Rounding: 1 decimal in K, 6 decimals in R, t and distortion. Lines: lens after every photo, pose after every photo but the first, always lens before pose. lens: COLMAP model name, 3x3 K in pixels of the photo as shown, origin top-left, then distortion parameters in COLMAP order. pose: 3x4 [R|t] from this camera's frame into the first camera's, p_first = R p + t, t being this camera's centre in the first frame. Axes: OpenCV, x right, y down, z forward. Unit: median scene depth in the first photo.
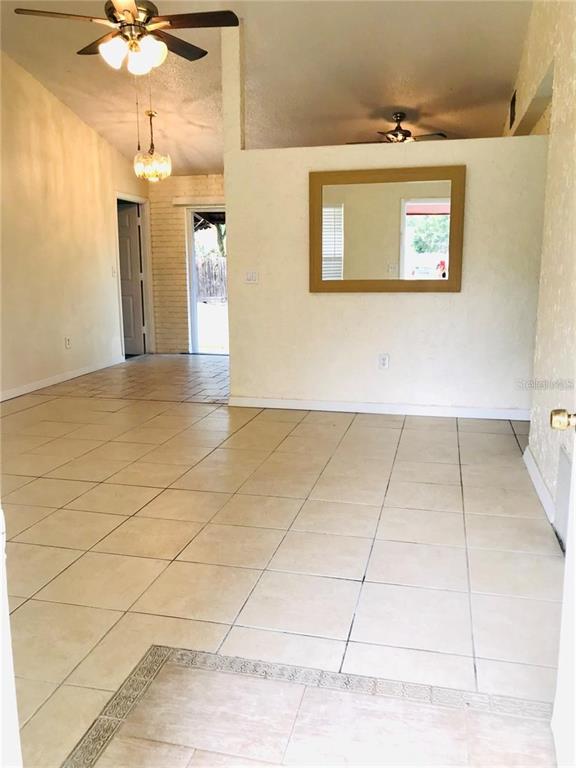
lens RADIAL K [[631.9, 0, 288.0], [0, 631.9, 384.0], [0, 0, 1]] dist [0.001425, 0.001360]
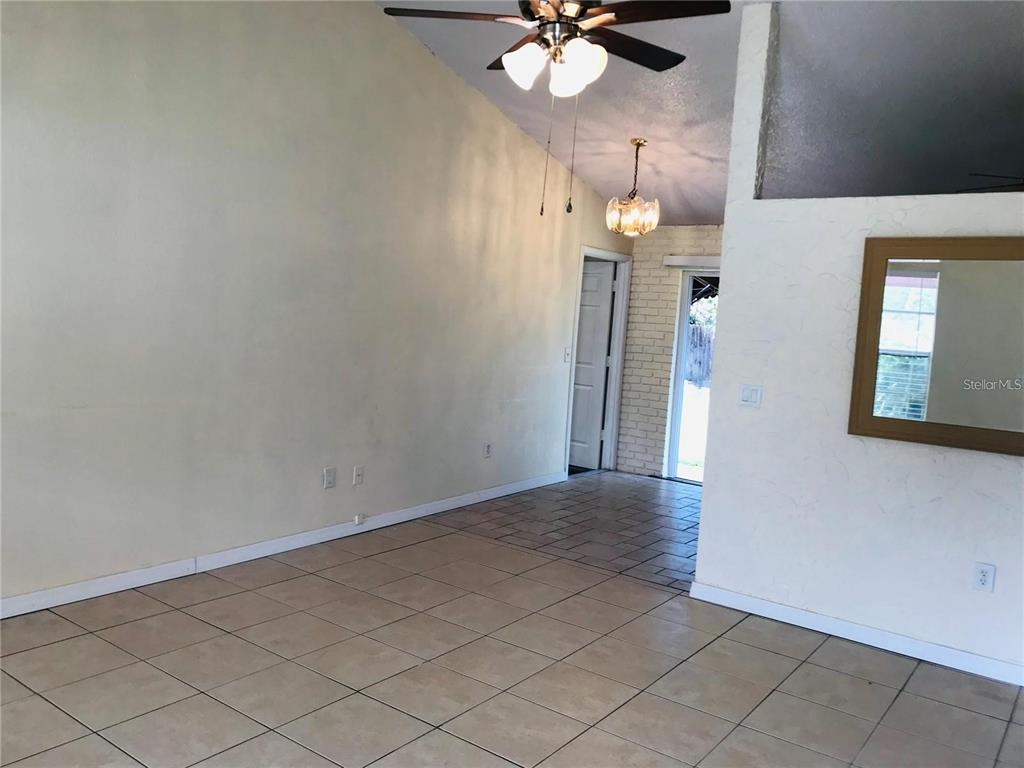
lens RADIAL K [[831.2, 0, 512.0], [0, 831.2, 384.0], [0, 0, 1]] dist [0.048359, -0.004981]
pose [[0.922153, 0.097366, -0.374372, 0.028004], [-0.137558, 0.987084, -0.082113, -0.069639], [0.361542, 0.127218, 0.923636, 0.130505]]
